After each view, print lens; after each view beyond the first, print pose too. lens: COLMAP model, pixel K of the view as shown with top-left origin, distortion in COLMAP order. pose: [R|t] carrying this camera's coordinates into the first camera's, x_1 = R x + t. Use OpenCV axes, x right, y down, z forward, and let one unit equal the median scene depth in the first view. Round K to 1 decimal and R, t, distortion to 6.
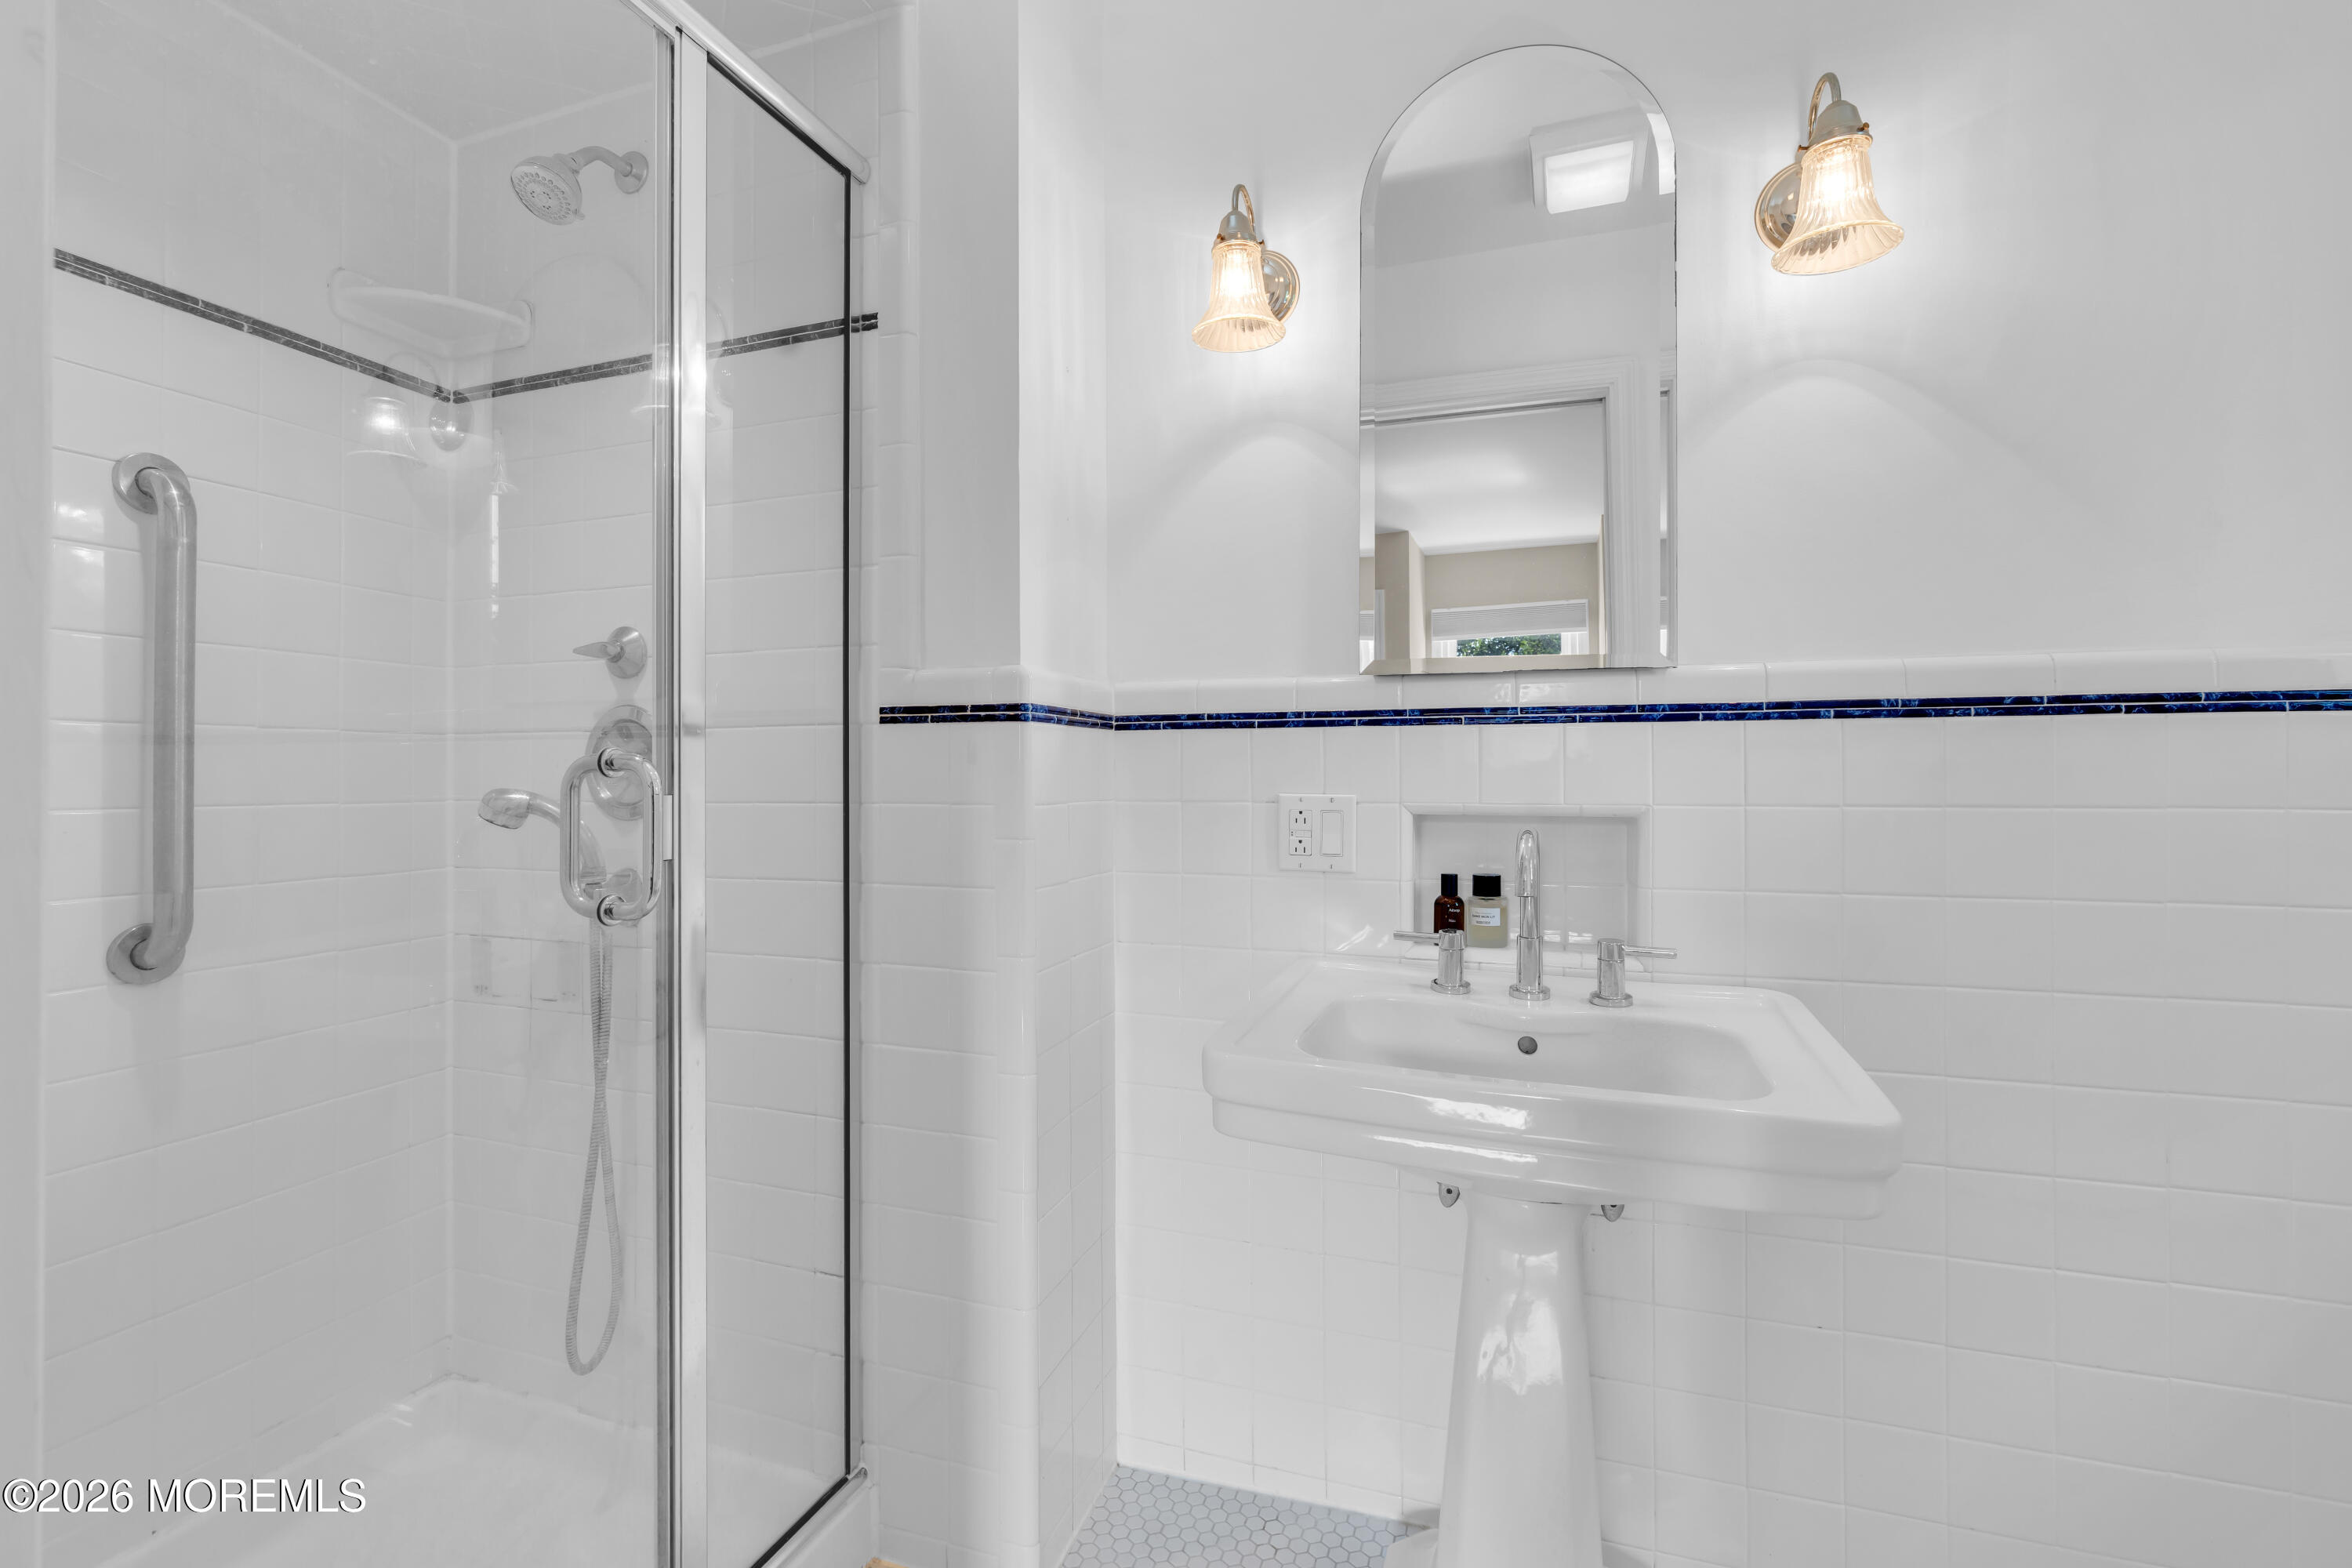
lens RADIAL K [[1069.2, 0, 1176.0], [0, 1069.2, 784.0], [0, 0, 1]] dist [-0.000107, 0.000338]
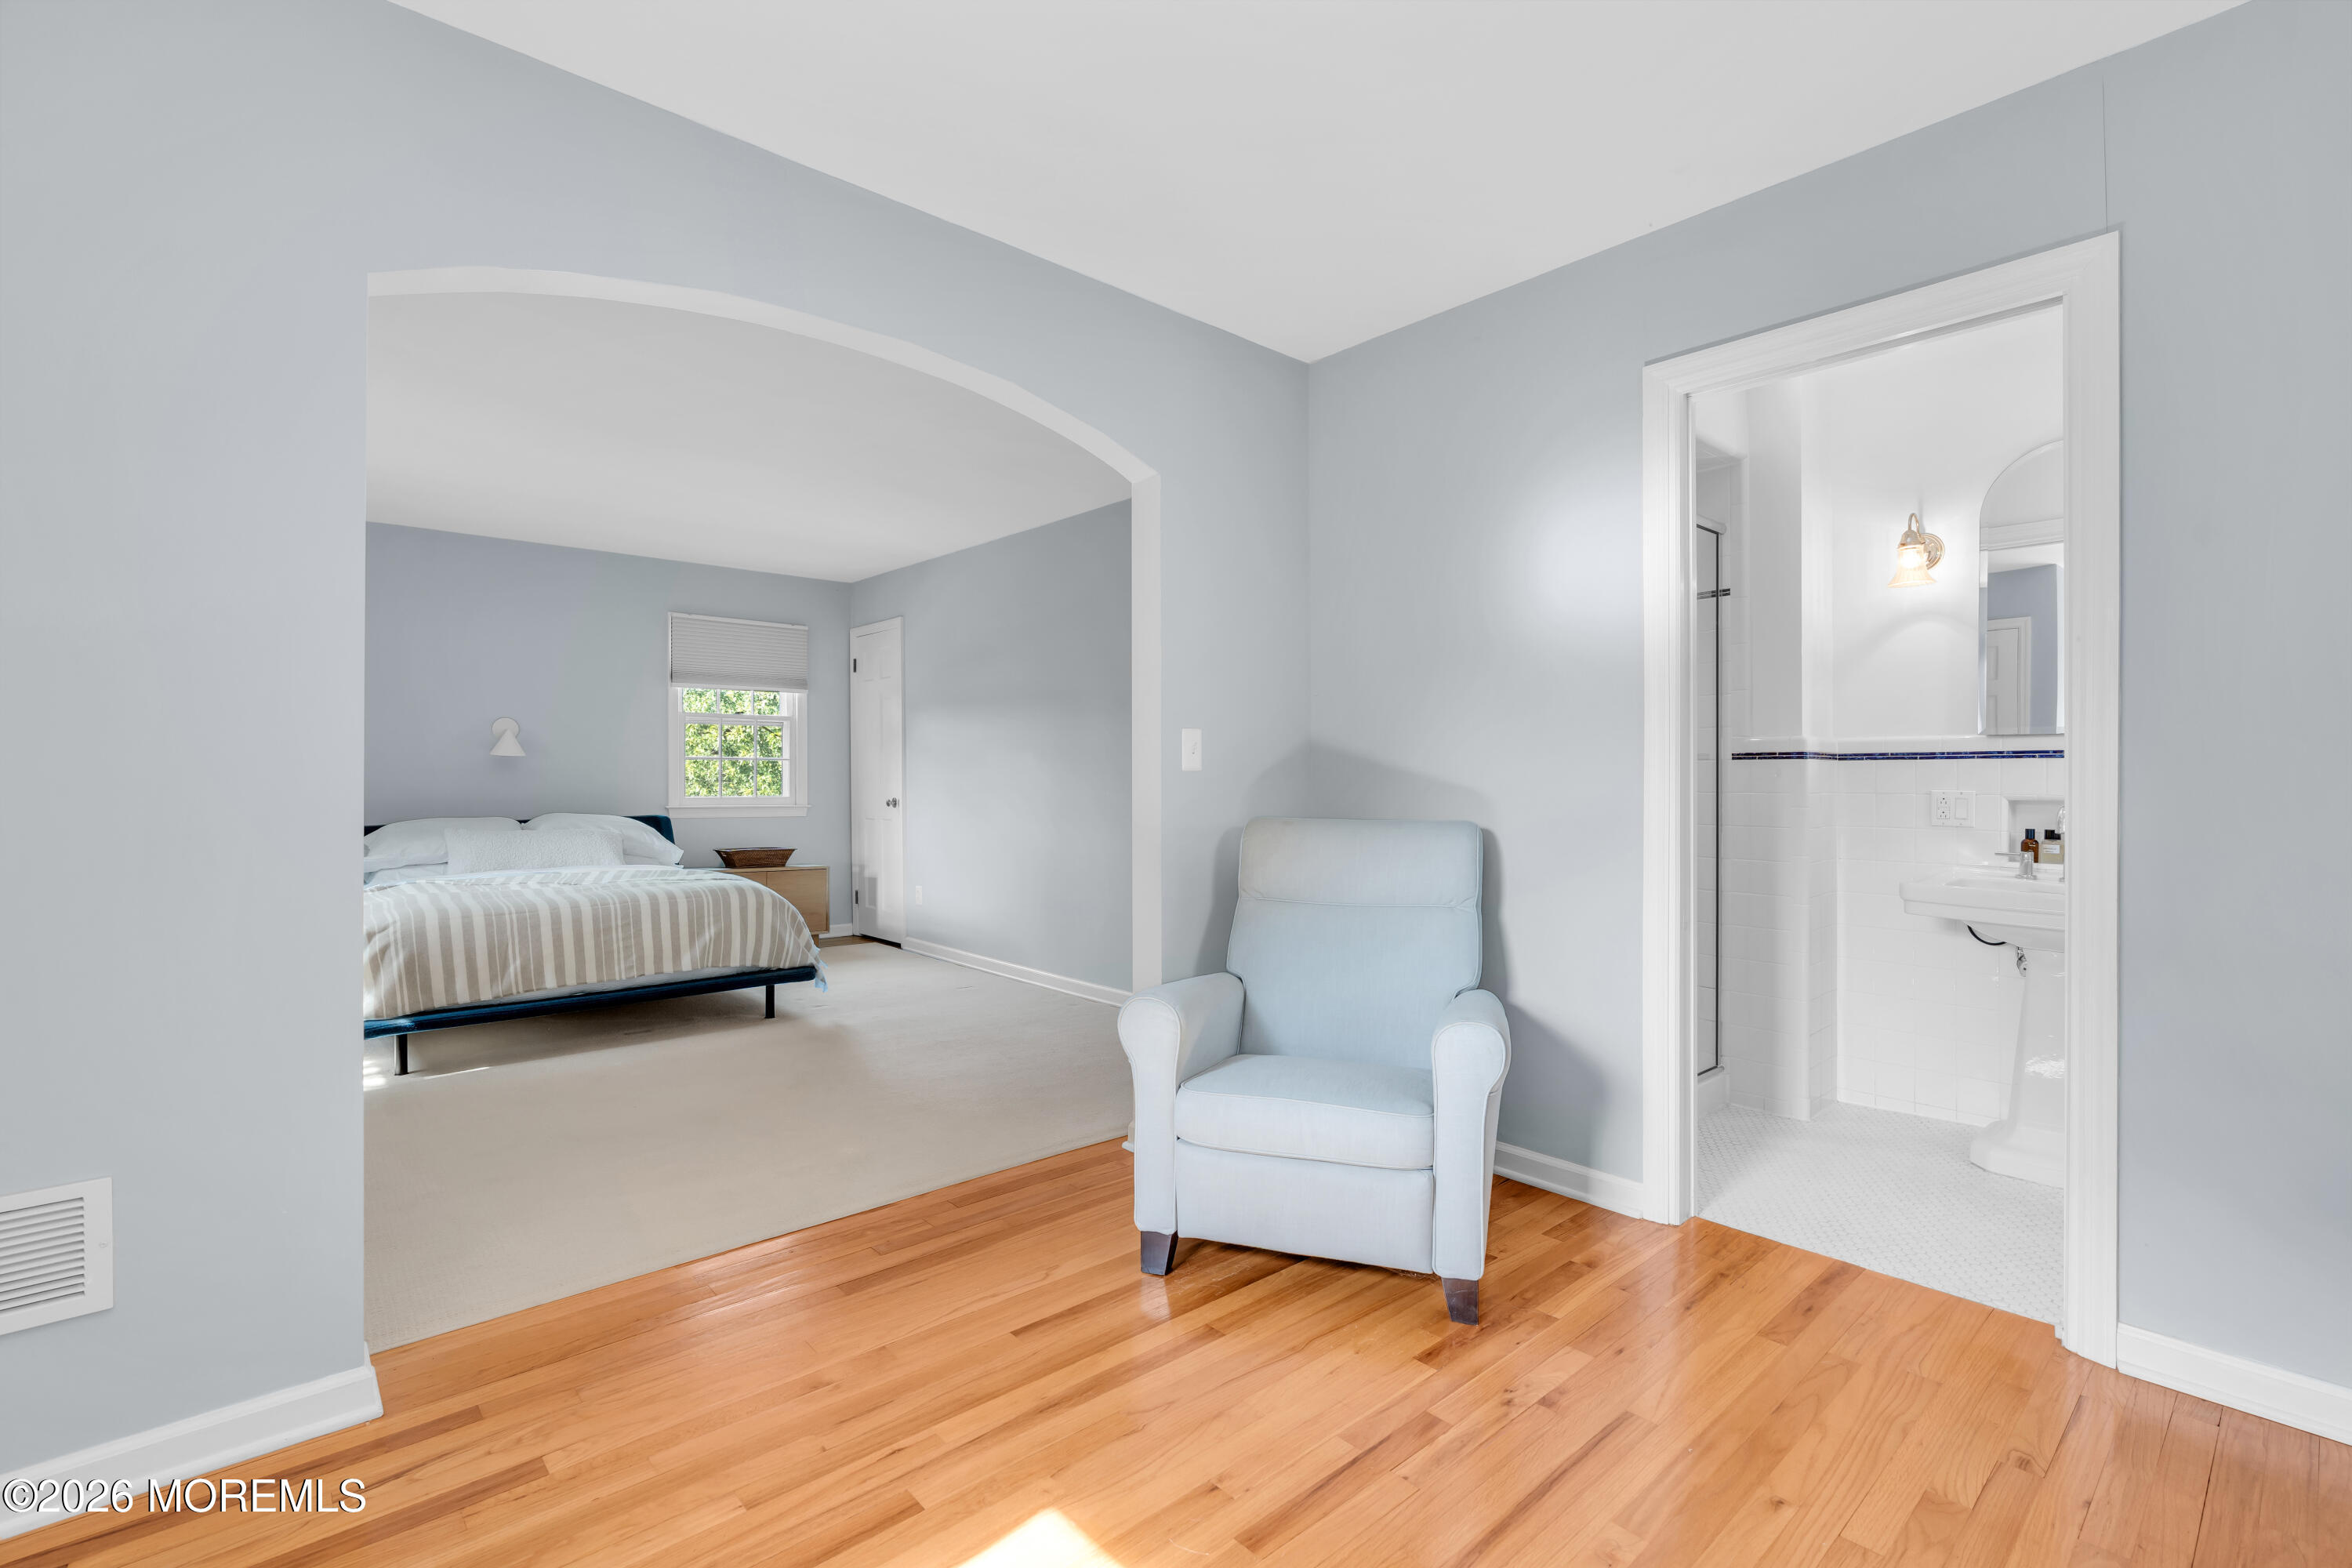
lens RADIAL K [[1069.2, 0, 1176.0], [0, 1069.2, 784.0], [0, 0, 1]] dist [-0.000107, 0.000338]
pose [[0.884513, 0.005116, -0.466488, -0.250847], [-0.005523, 0.999985, 0.000494, 0.004087], [0.466483, 0.002139, 0.884528, -1.653549]]
